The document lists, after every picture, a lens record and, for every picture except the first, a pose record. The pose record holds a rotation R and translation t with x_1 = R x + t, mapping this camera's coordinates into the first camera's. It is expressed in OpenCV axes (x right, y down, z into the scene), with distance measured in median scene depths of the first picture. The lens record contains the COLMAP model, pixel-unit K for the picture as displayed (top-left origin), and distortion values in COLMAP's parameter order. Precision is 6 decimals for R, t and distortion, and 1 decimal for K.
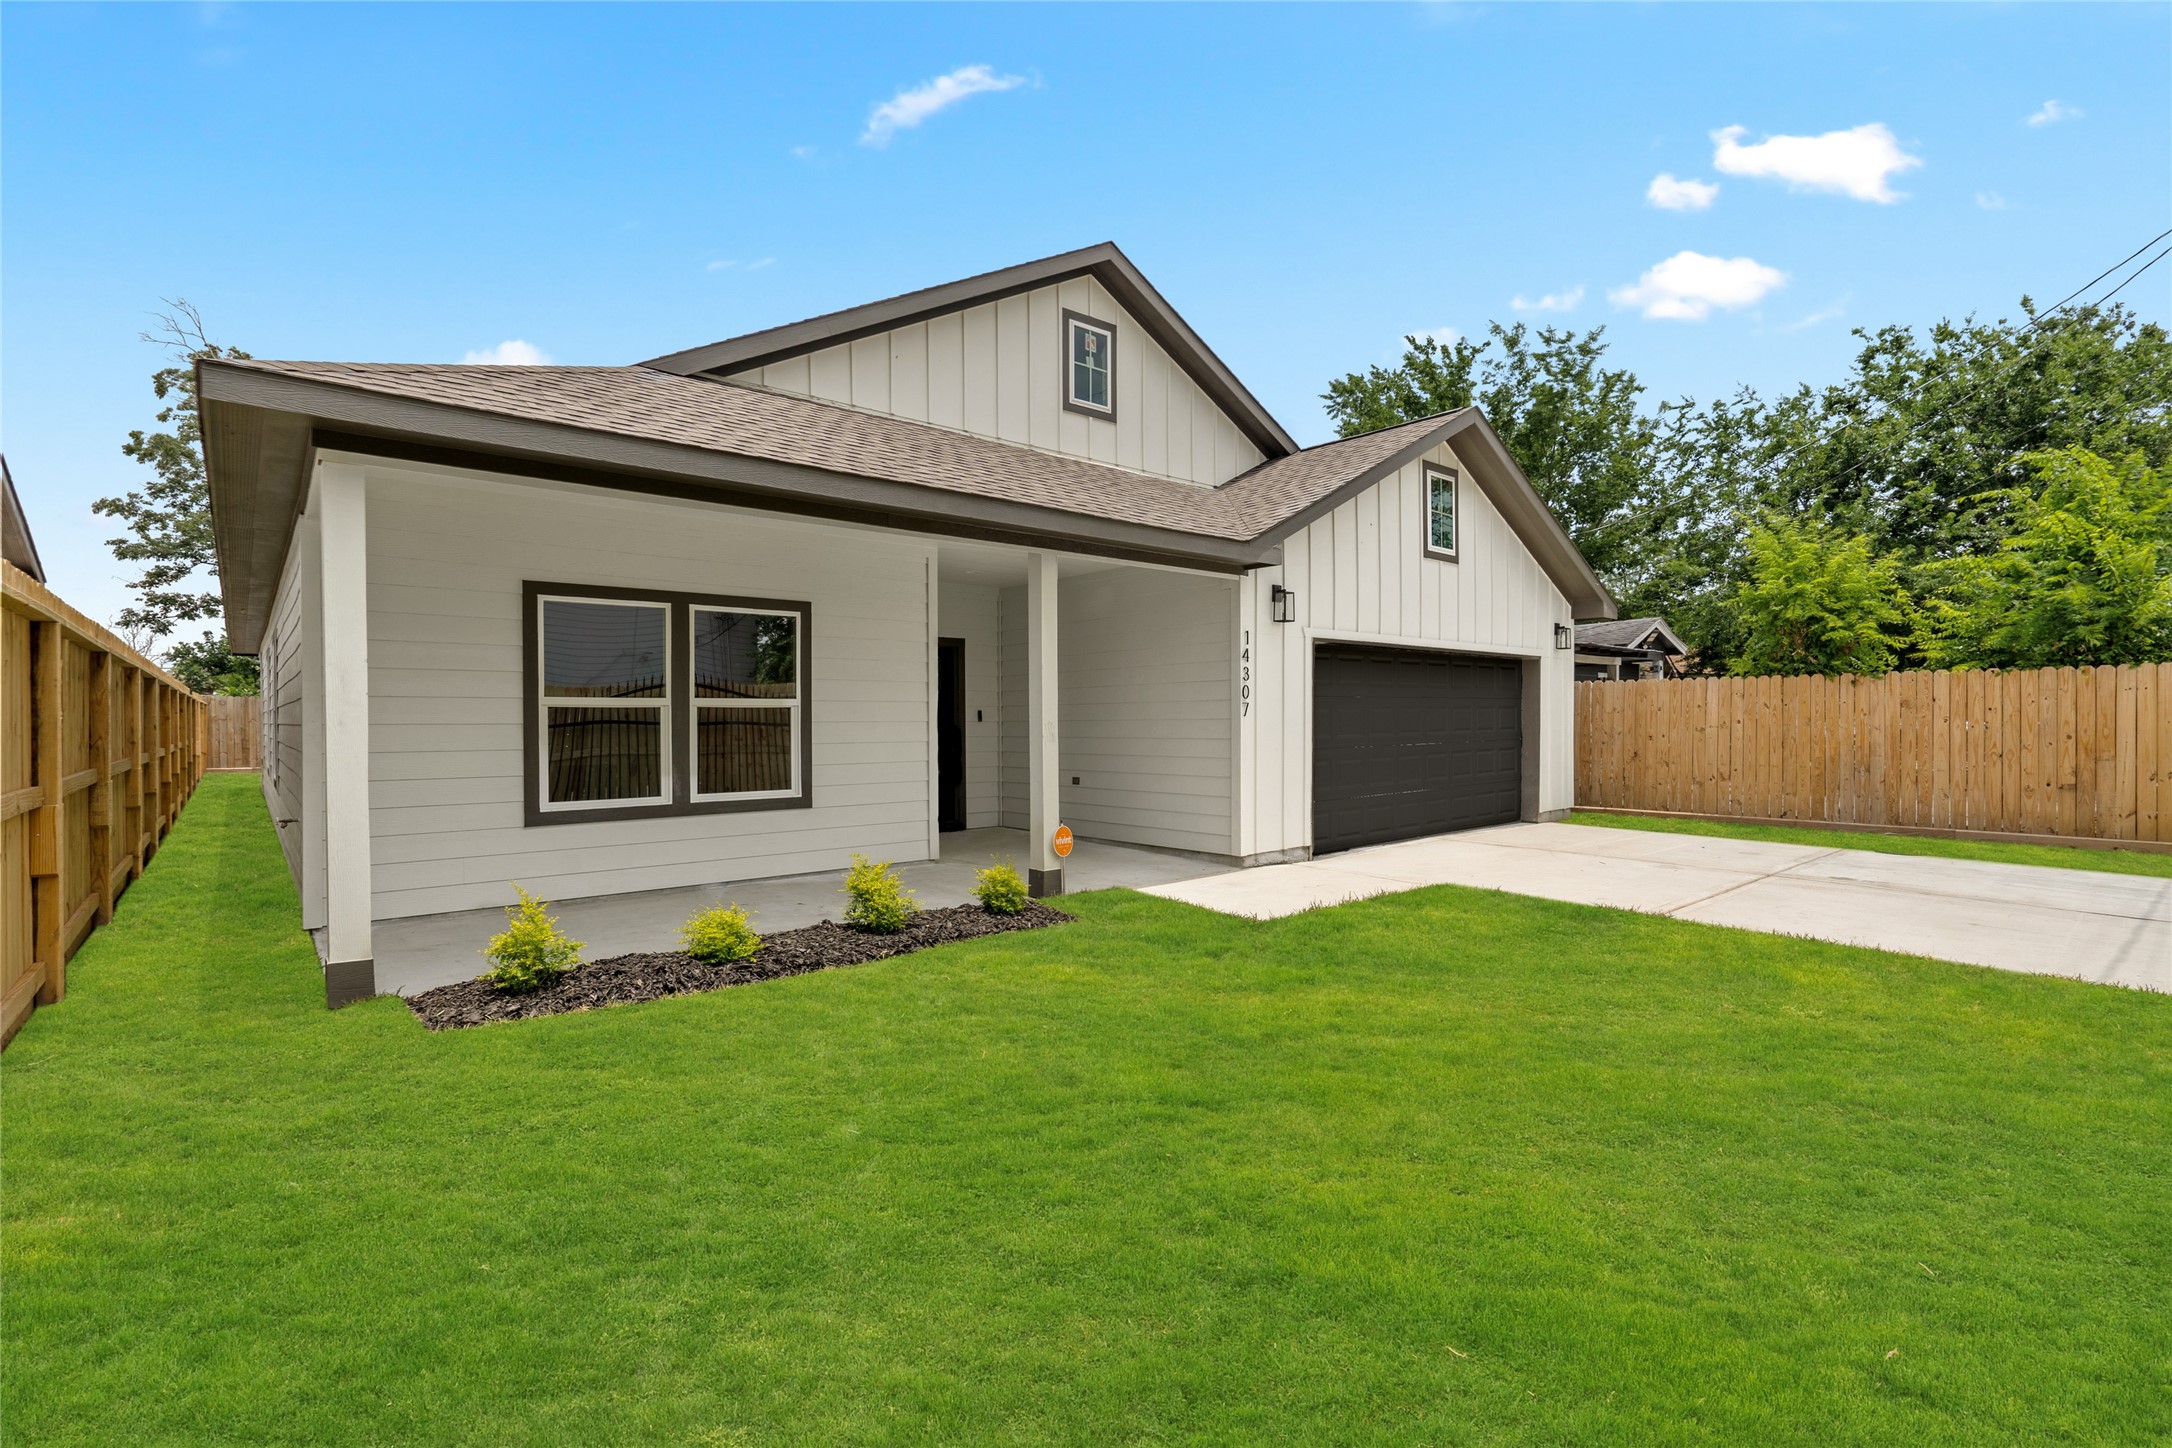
lens RADIAL K [[996.5, 0, 1090.5], [0, 996.5, 734.1], [0, 0, 1]] dist [-0.002270, 0.001779]
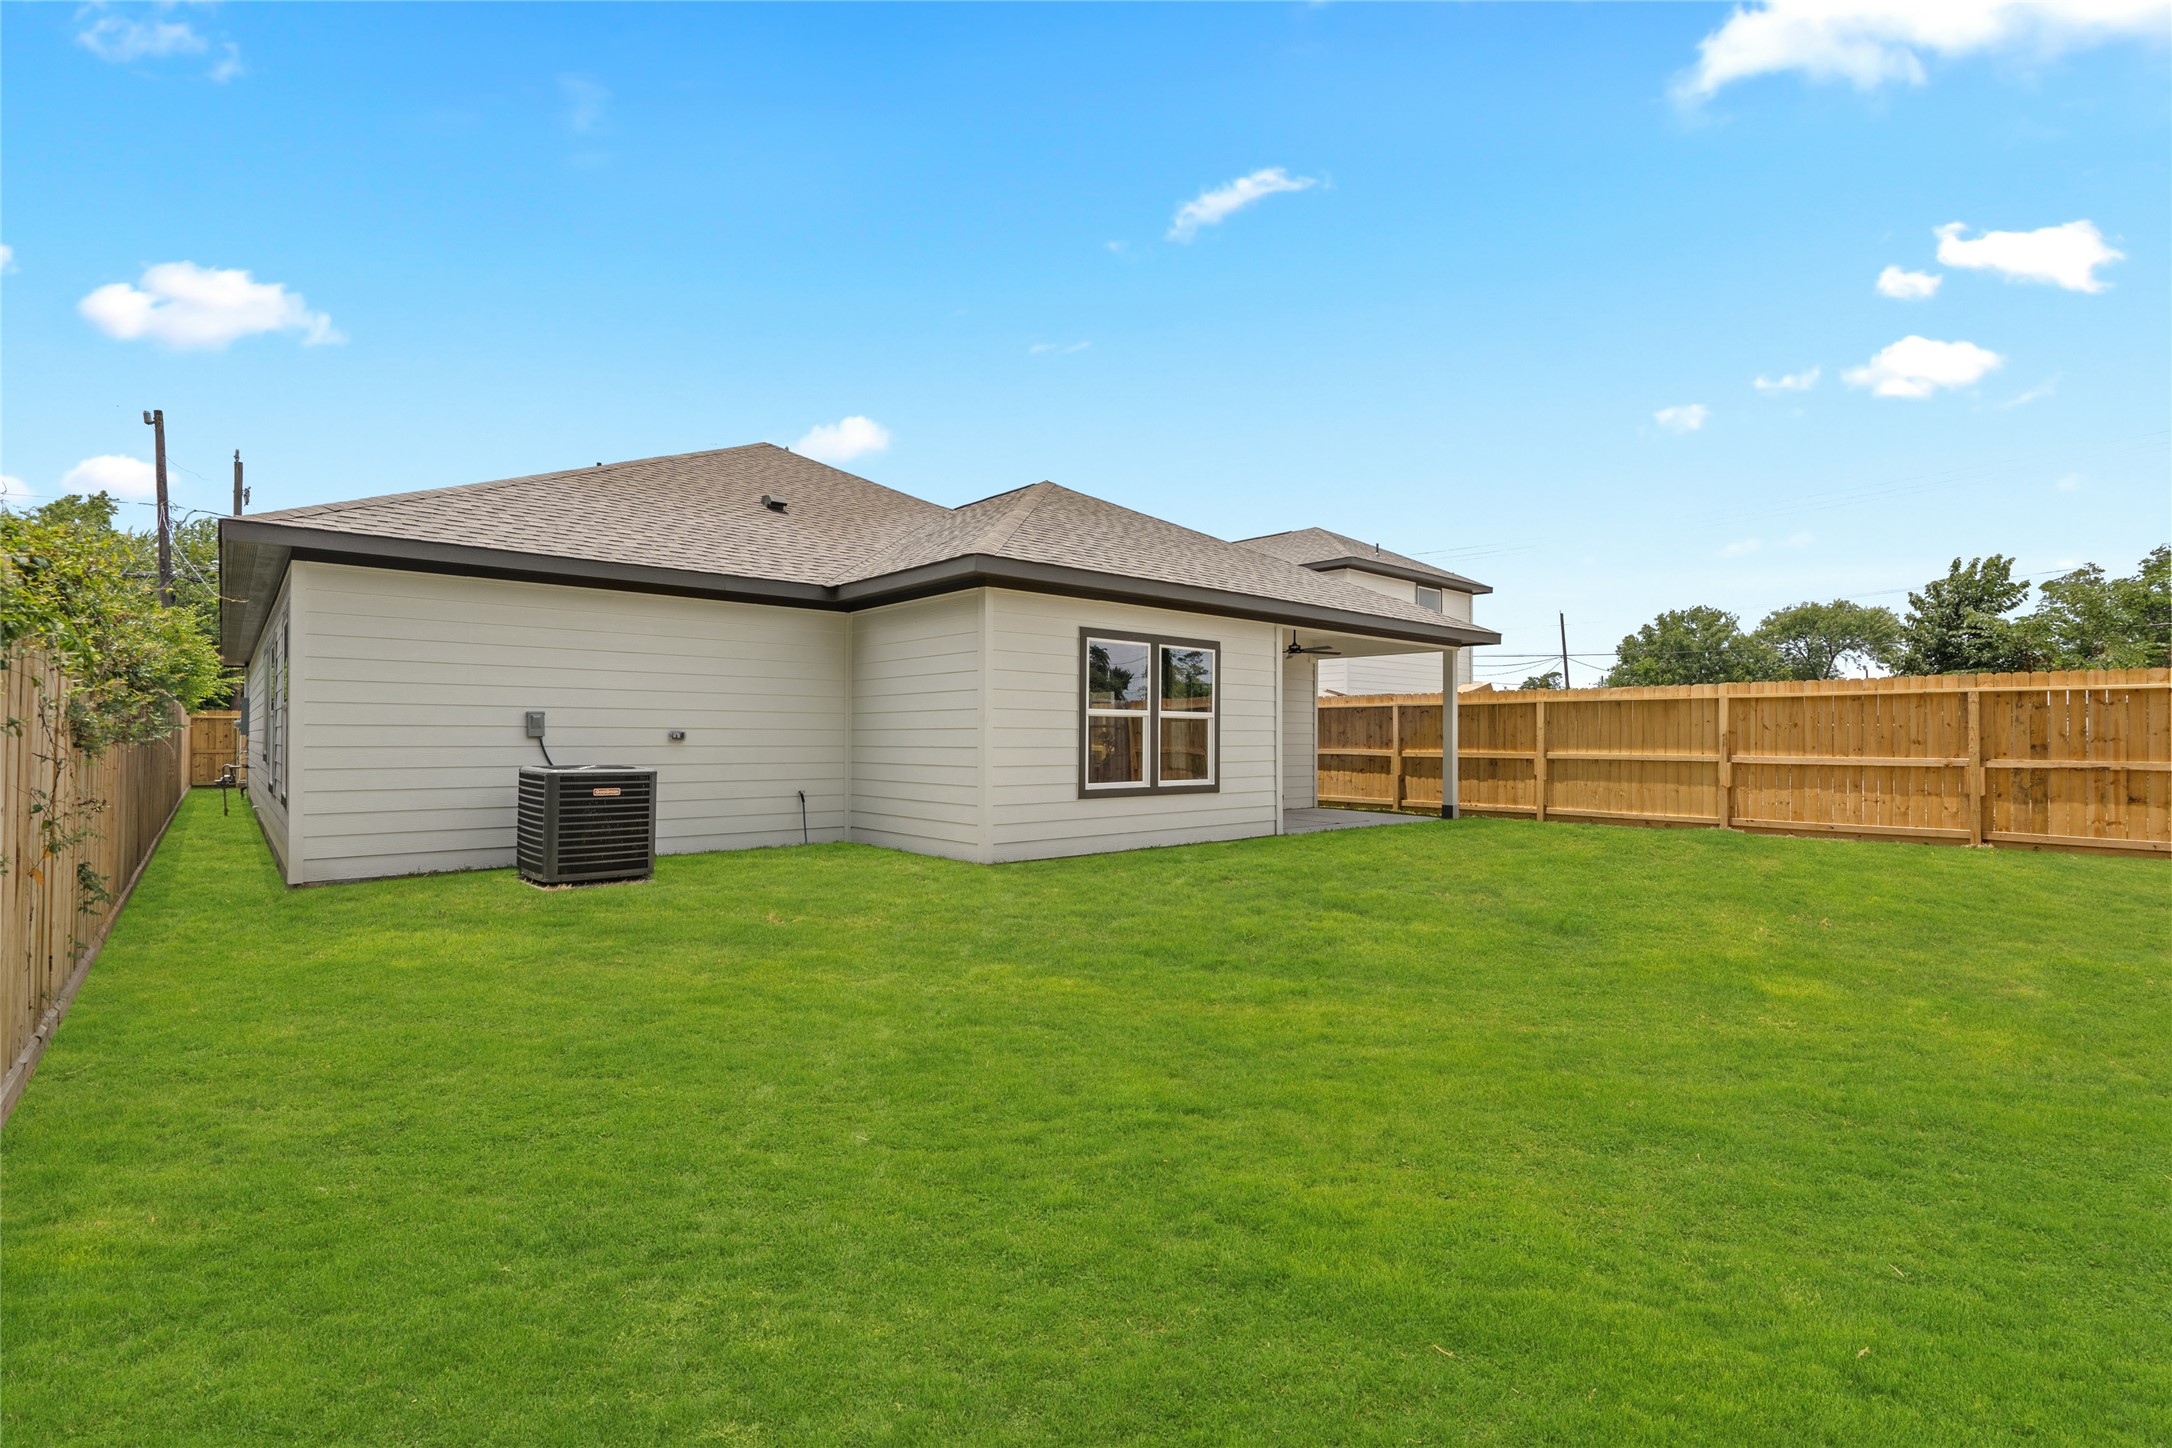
lens RADIAL K [[996.5, 0, 937.8], [0, 996.5, 747.2], [0, 0, 1]] dist [-0.002270, 0.001779]
pose [[1.000000, 0.000192, 0.000829, -0.160297], [-0.000192, 1.000000, 0.000680, -0.008615], [-0.000829, -0.000680, 0.999999, -0.036427]]
